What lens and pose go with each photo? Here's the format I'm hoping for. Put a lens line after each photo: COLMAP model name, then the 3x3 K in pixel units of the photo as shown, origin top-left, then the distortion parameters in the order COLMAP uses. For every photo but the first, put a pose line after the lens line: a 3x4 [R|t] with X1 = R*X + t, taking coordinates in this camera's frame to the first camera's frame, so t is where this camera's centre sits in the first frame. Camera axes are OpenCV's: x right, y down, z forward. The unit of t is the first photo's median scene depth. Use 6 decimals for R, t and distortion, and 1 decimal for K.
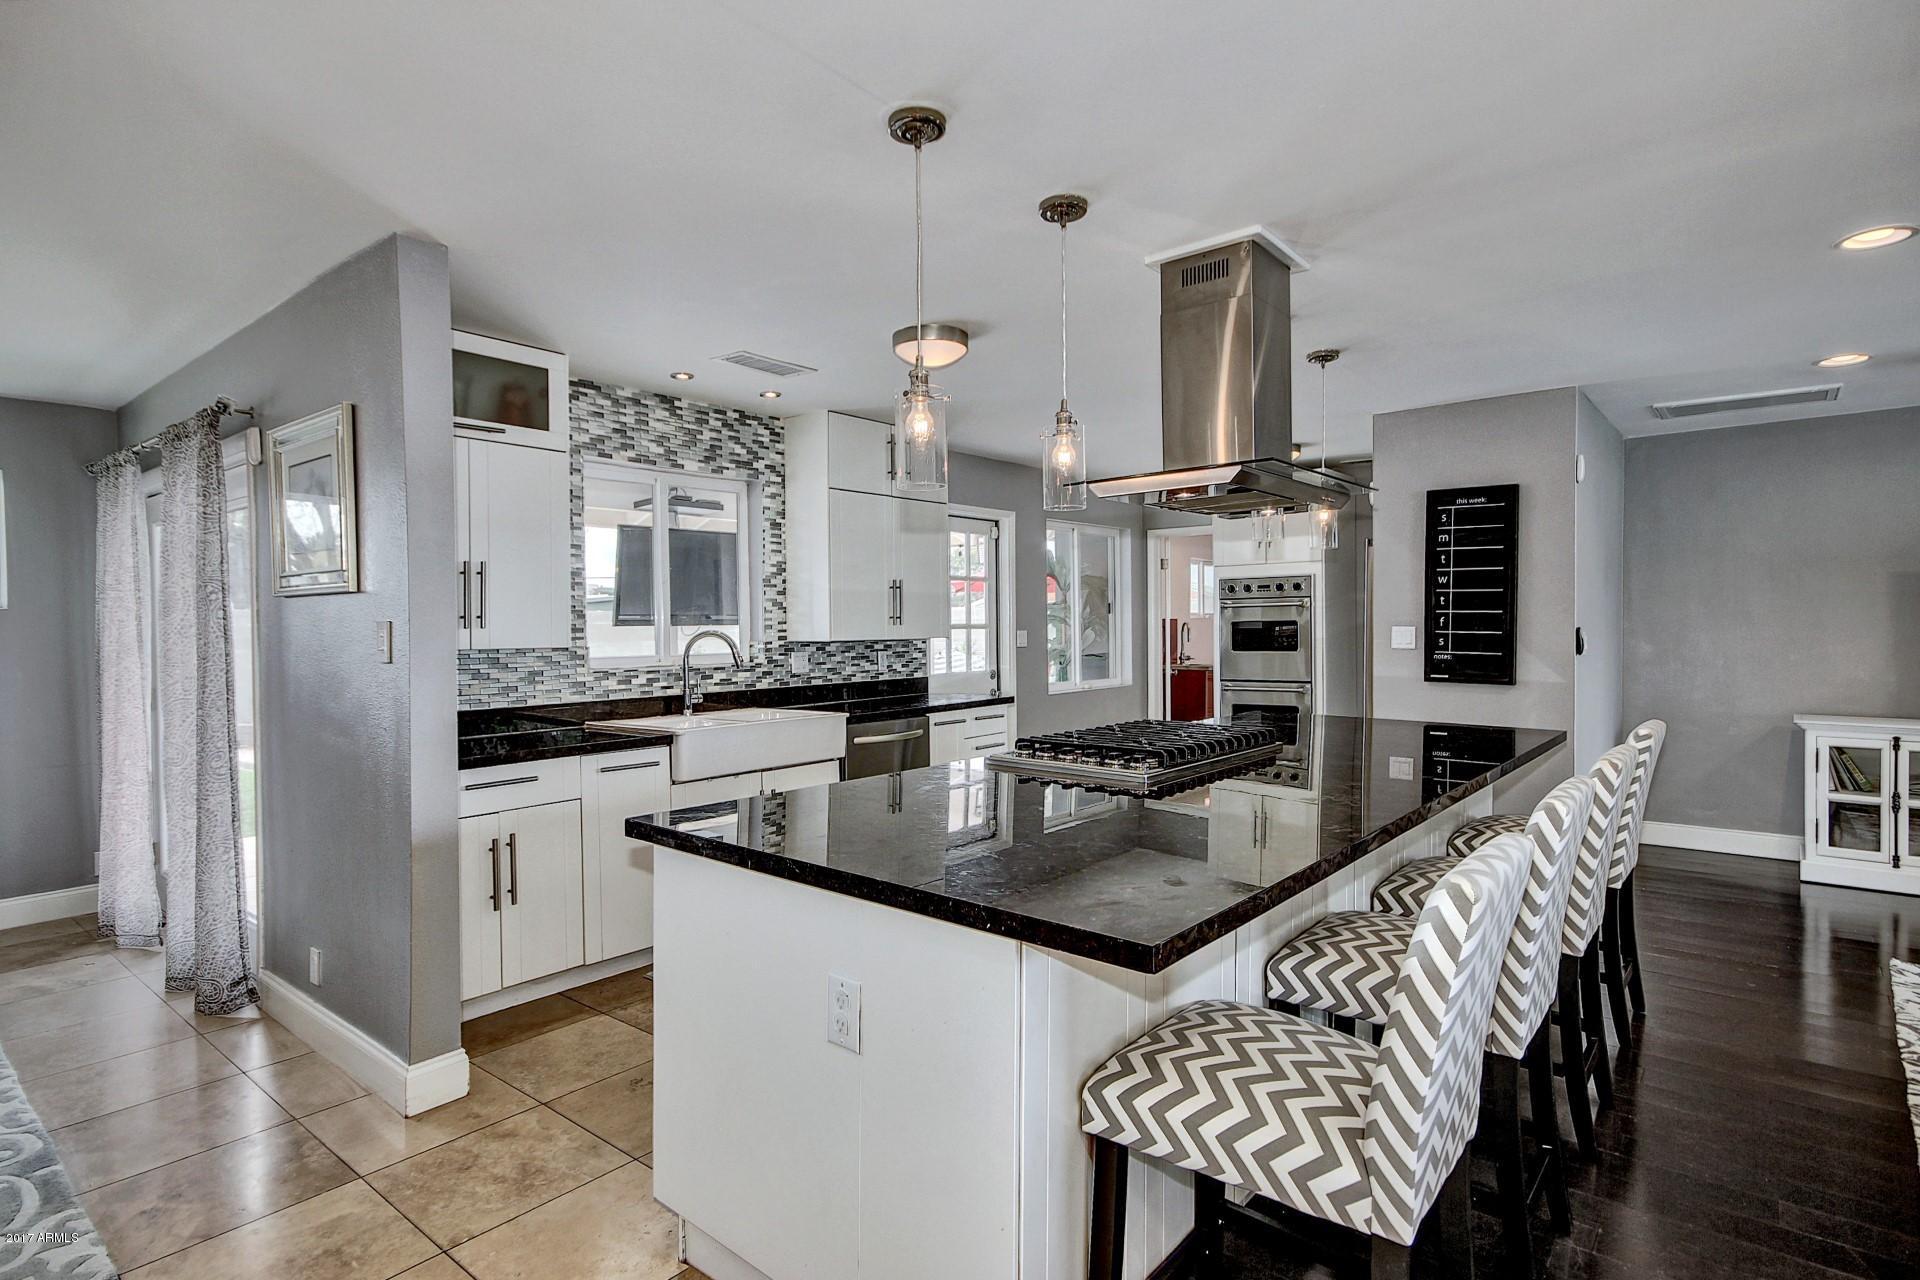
lens RADIAL K [[986.9, 0, 941.3], [0, 986.9, 648.4], [0, 0, 1]] dist [-0.002863, 0.000456]
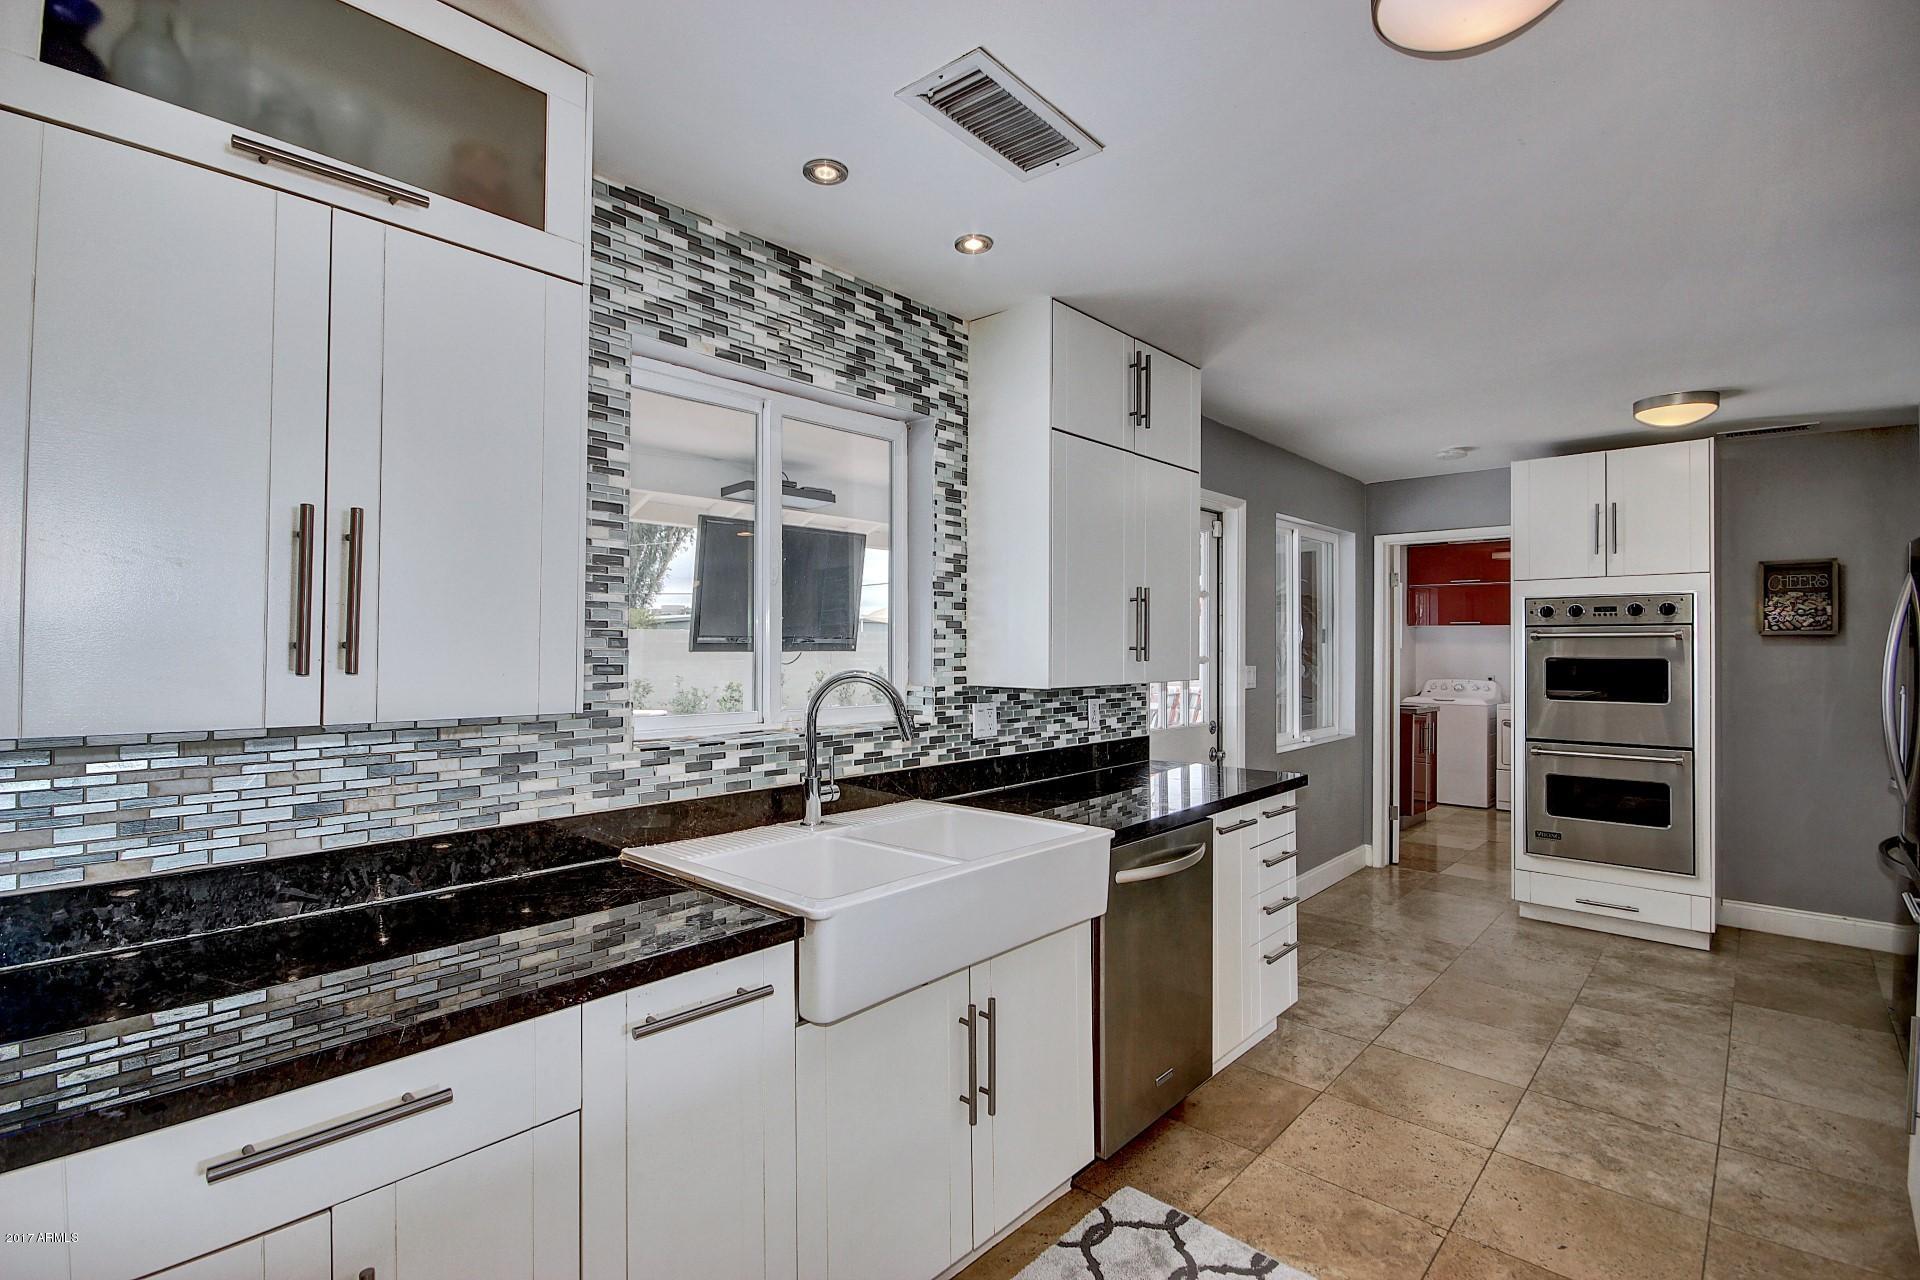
lens RADIAL K [[886.8, 0, 945.4], [0, 886.8, 640.0], [0, 0, 1]] dist [0.005758, -0.008596]
pose [[0.998812, 0.014300, -0.046590, -0.152454], [-0.015717, 0.999421, -0.030191, -0.019790], [0.046131, 0.030887, 0.998458, 0.479443]]
